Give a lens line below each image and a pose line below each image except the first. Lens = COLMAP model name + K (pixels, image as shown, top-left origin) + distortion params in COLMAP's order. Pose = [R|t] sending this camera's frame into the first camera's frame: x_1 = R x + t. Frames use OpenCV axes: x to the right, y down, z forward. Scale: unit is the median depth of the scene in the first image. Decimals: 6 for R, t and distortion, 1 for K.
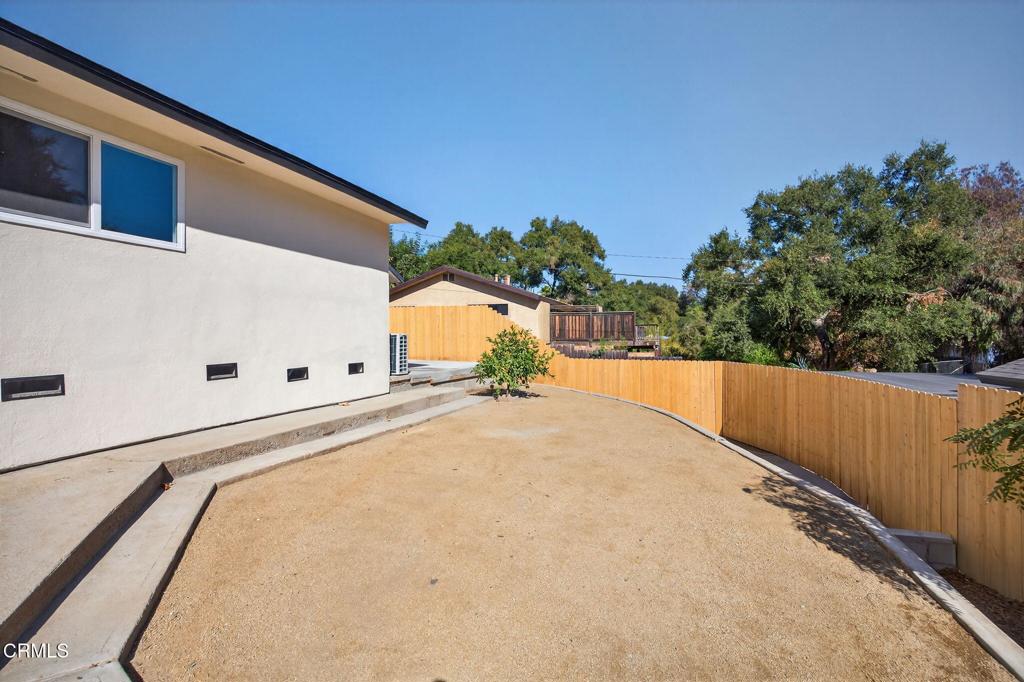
lens RADIAL K [[452.9, 0, 515.2], [0, 452.9, 339.0], [0, 0, 1]] dist [-0.005028, -0.000260]
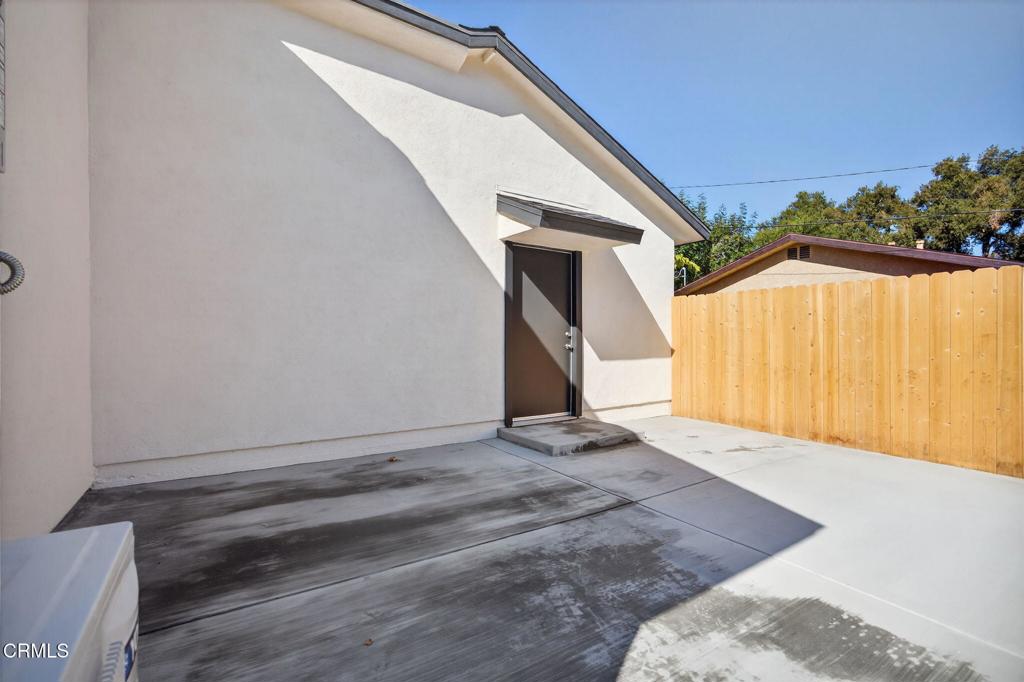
lens RADIAL K [[455.5, 0, 511.3], [0, 455.5, 344.1], [0, 0, 1]] dist [0.001650, 0.000243]
pose [[0.777877, 0.001298, -0.628415, -0.028792], [-0.001442, 0.999999, 0.000281, -0.005889], [0.628415, 0.000688, 0.777878, 0.129823]]
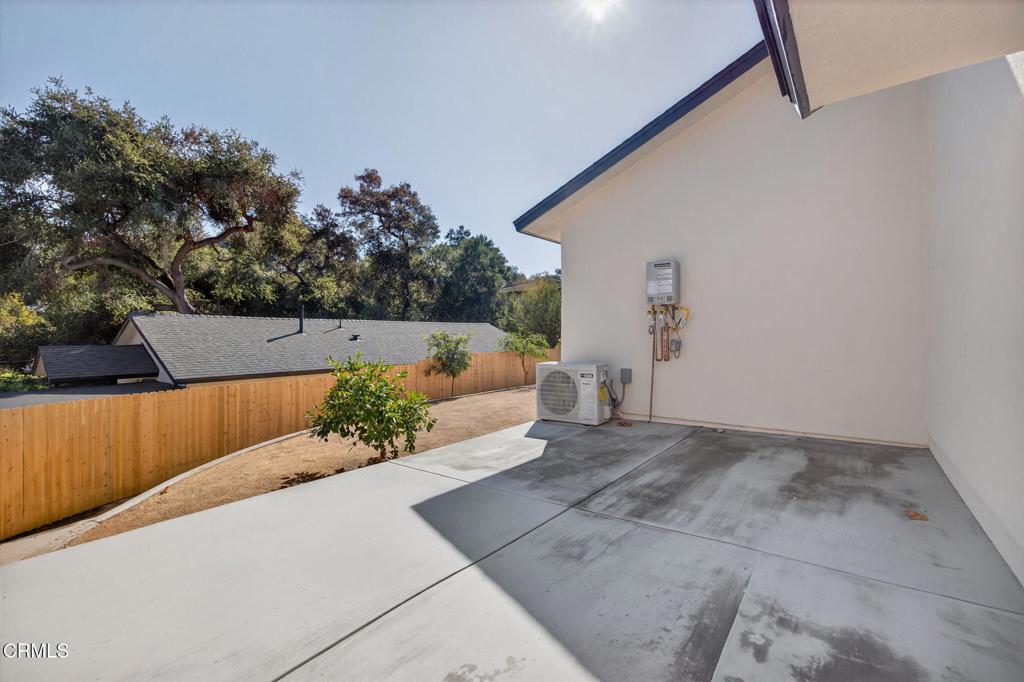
lens RADIAL K [[452.9, 0, 514.8], [0, 452.9, 334.9], [0, 0, 1]] dist [-0.005028, -0.000260]
pose [[-0.940666, 0.003126, 0.339319, -0.047186], [0.003583, 0.999993, 0.000721, -0.006809], [-0.339314, 0.001894, -0.940671, 0.185072]]
